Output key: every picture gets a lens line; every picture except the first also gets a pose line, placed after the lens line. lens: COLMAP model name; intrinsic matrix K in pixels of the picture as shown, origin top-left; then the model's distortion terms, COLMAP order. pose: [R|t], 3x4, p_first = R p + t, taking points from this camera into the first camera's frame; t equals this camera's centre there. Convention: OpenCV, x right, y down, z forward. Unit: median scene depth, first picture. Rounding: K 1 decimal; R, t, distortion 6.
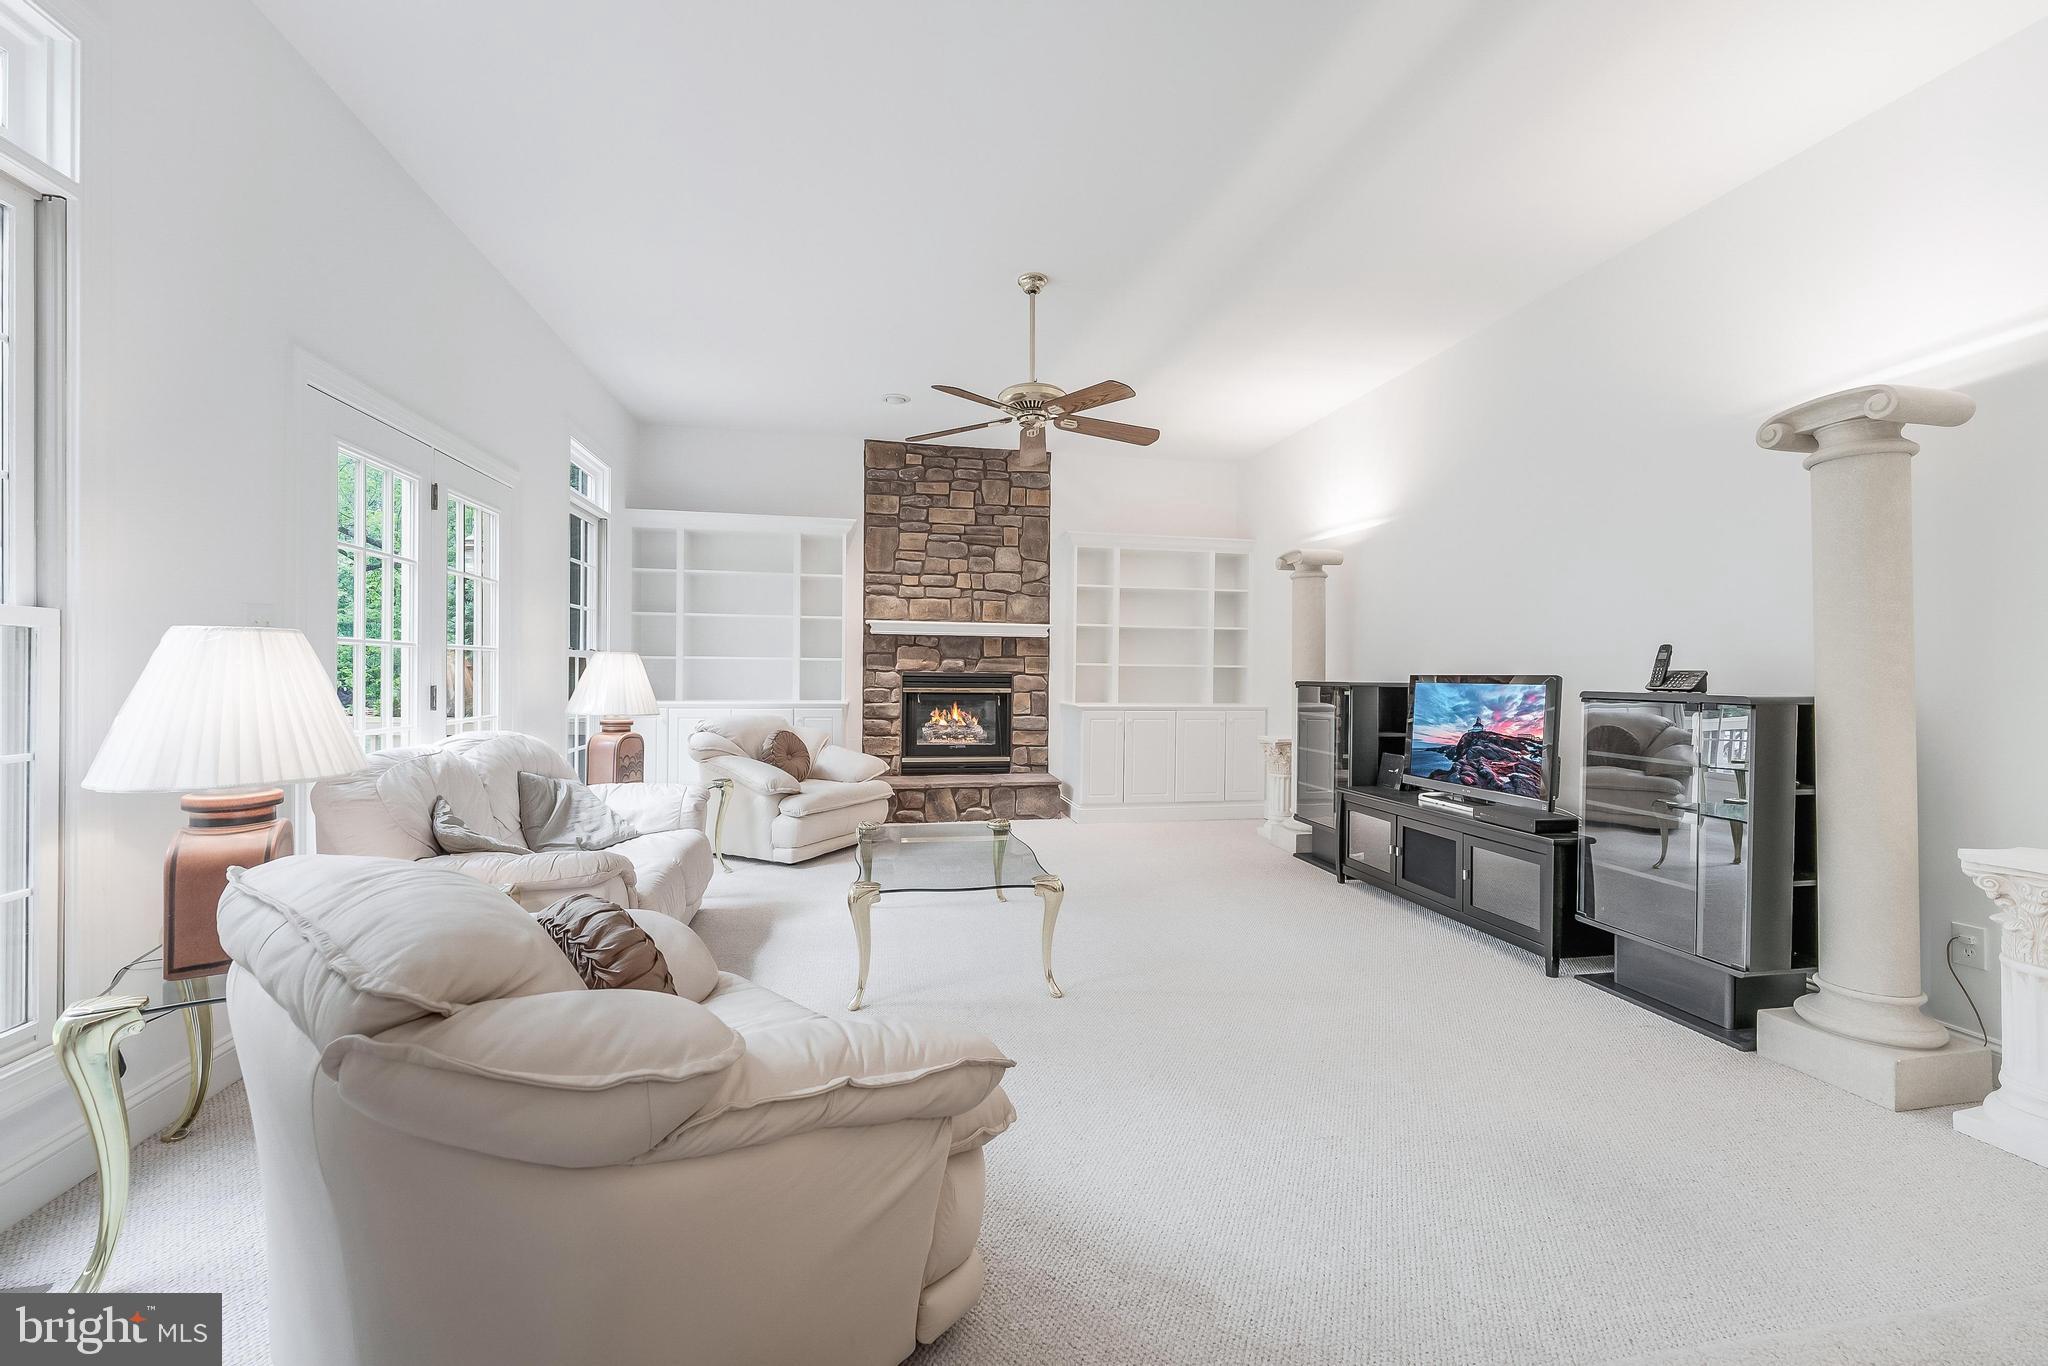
lens RADIAL K [[819.5, 0, 1032.6], [0, 819.5, 678.7], [0, 0, 1]] dist [0.000330, -0.000313]
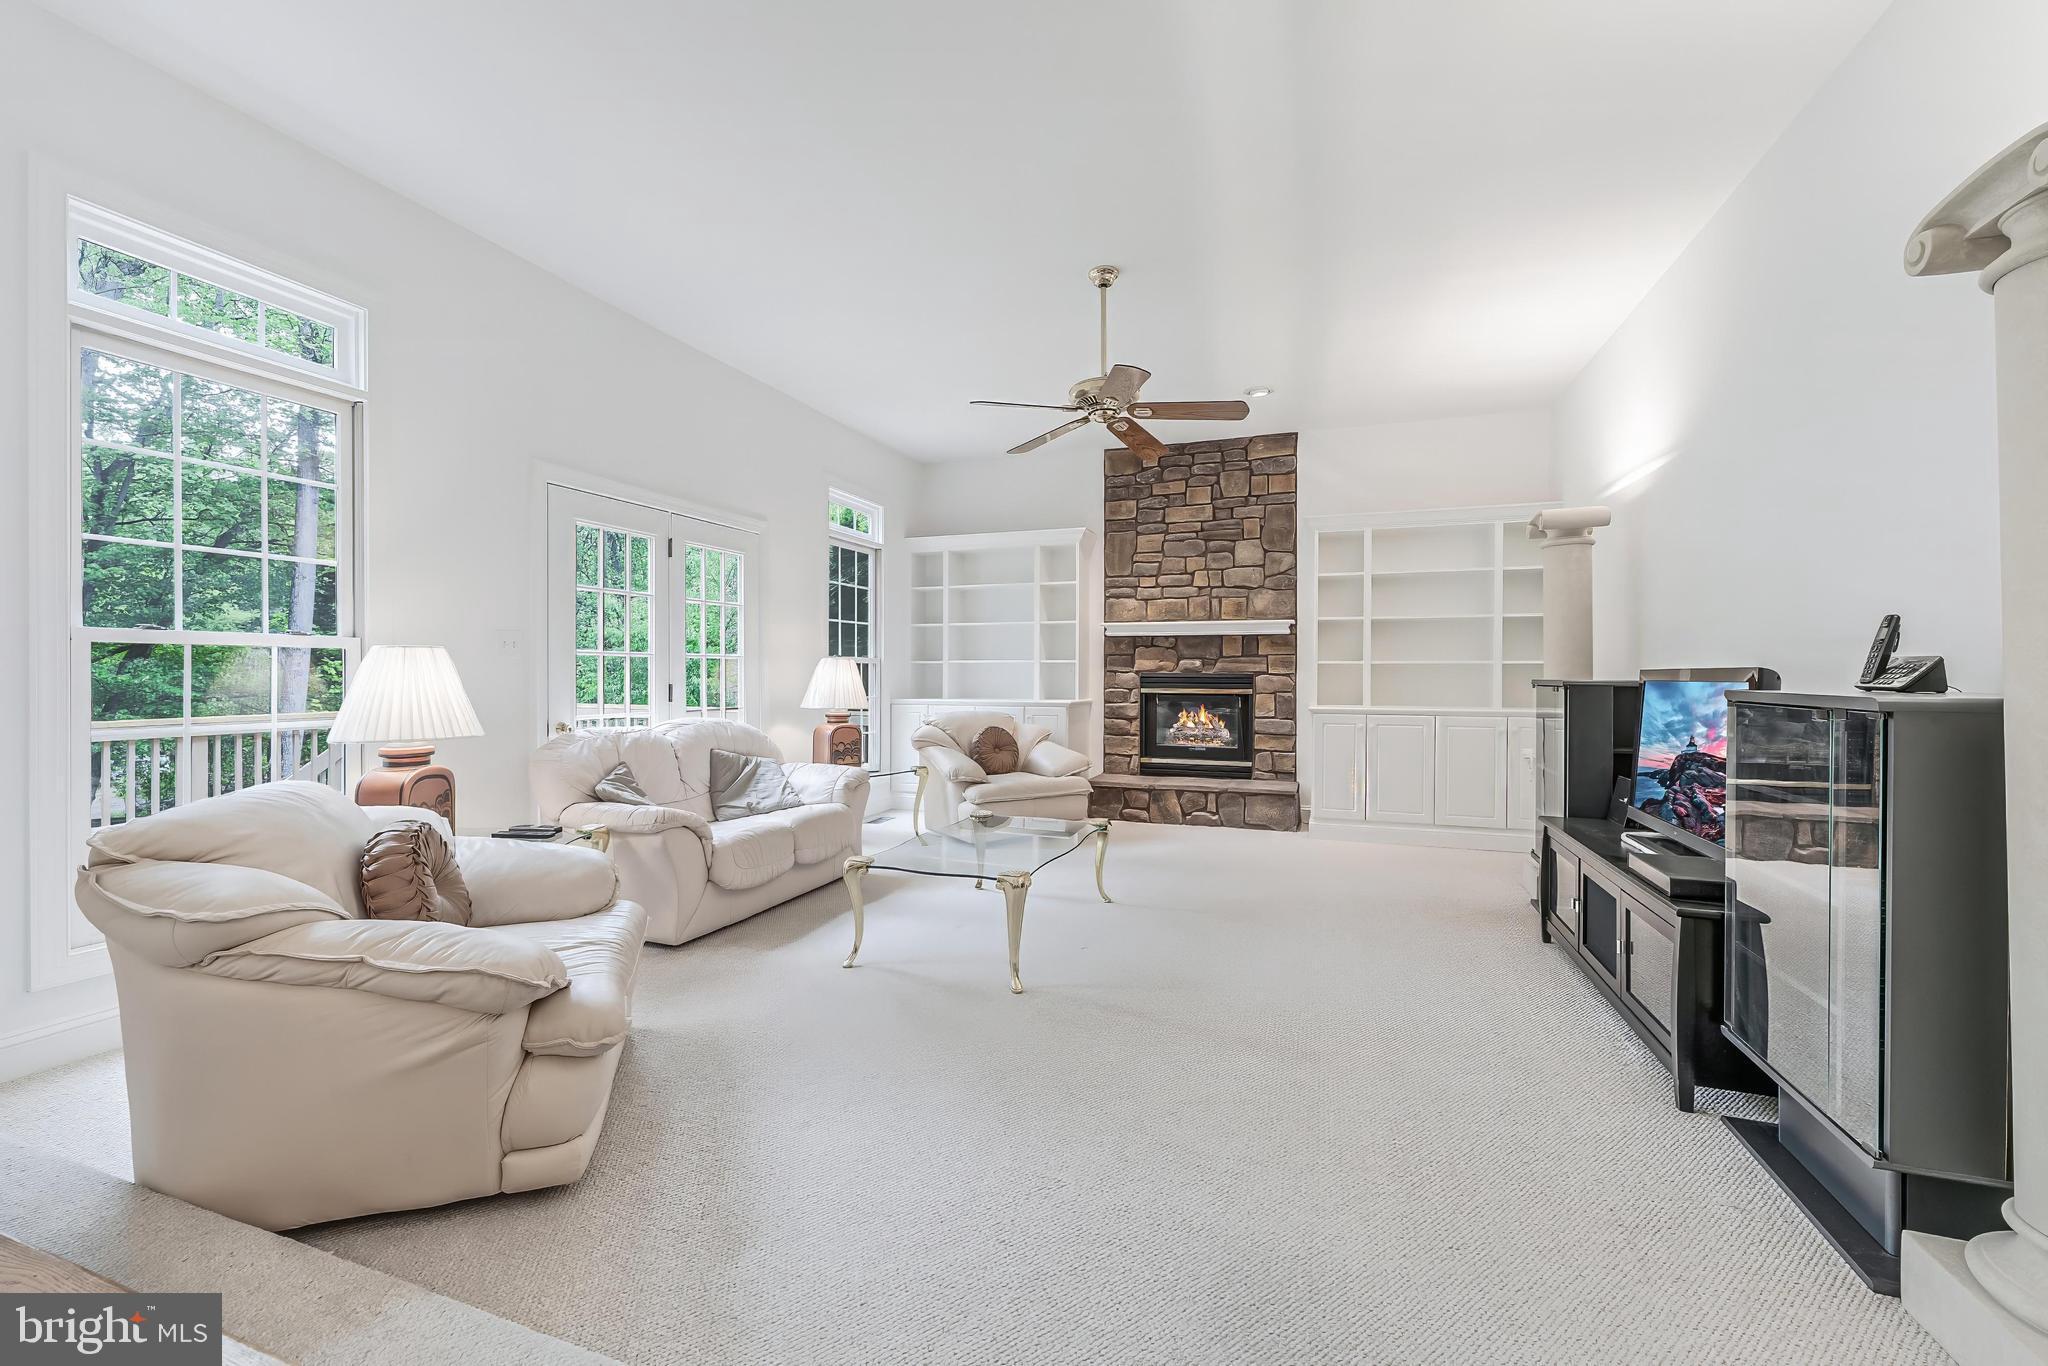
lens RADIAL K [[815.9, 0, 1030.2], [0, 815.9, 682.3], [0, 0, 1]] dist [0.000143, -0.000261]
pose [[0.856920, -0.001932, -0.515446, 0.244585], [0.002182, 0.999998, -0.000120, 0.003276], [0.515445, -0.001021, 0.856922, 0.064641]]
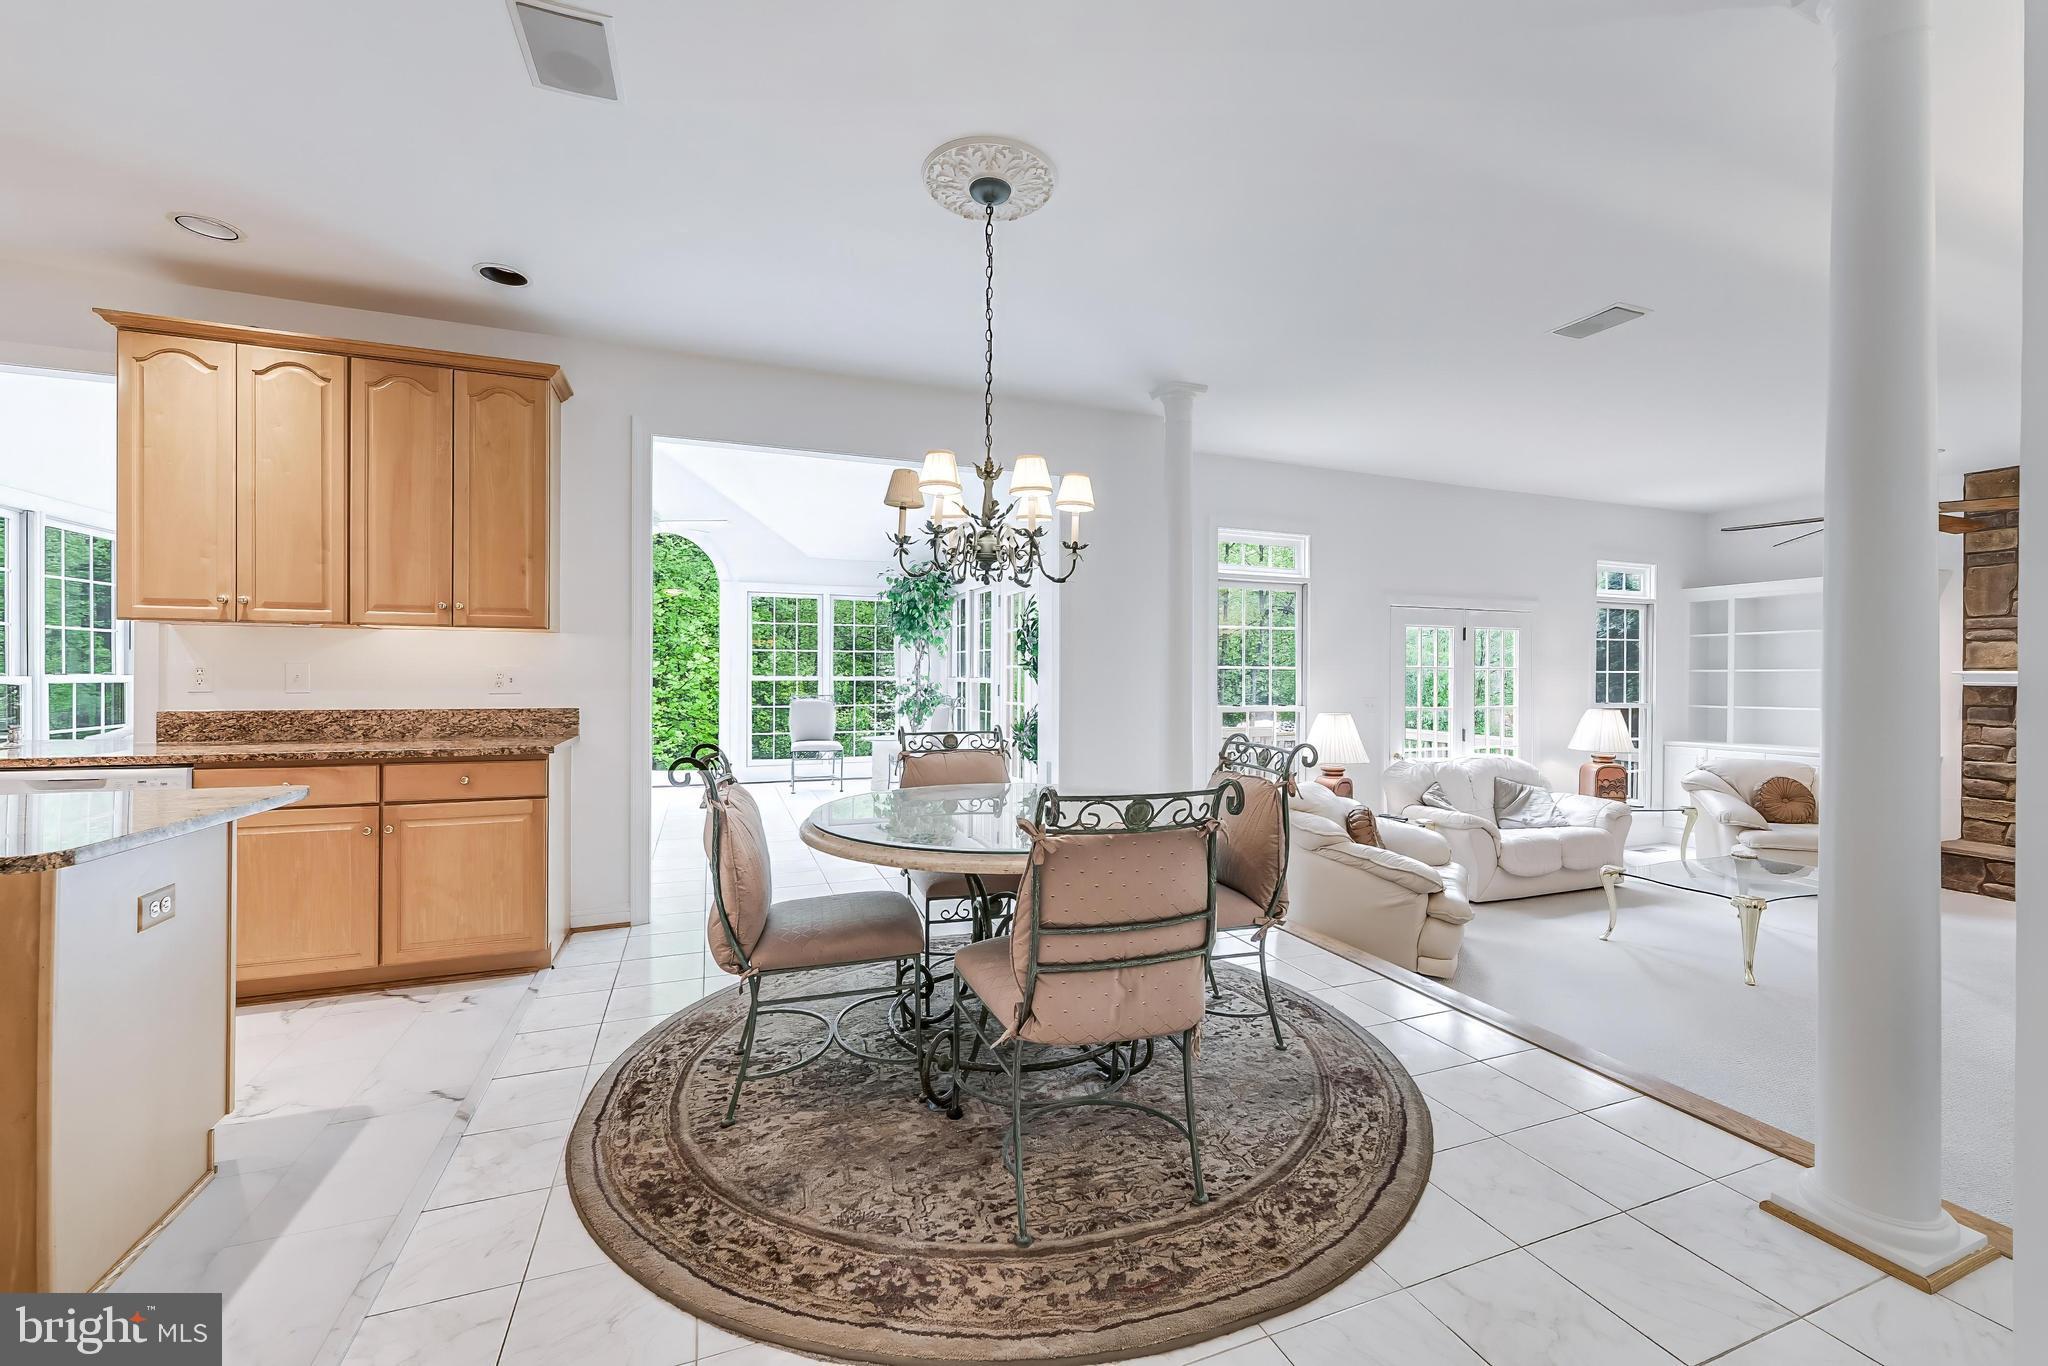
lens RADIAL K [[819.5, 0, 1032.6], [0, 819.5, 678.7], [0, 0, 1]] dist [0.000330, -0.000313]
pose [[0.174773, -0.004663, -0.984598, 0.513675], [-0.010549, 0.999923, -0.006609, -0.044248], [0.984552, 0.011542, 0.174710, -0.187912]]
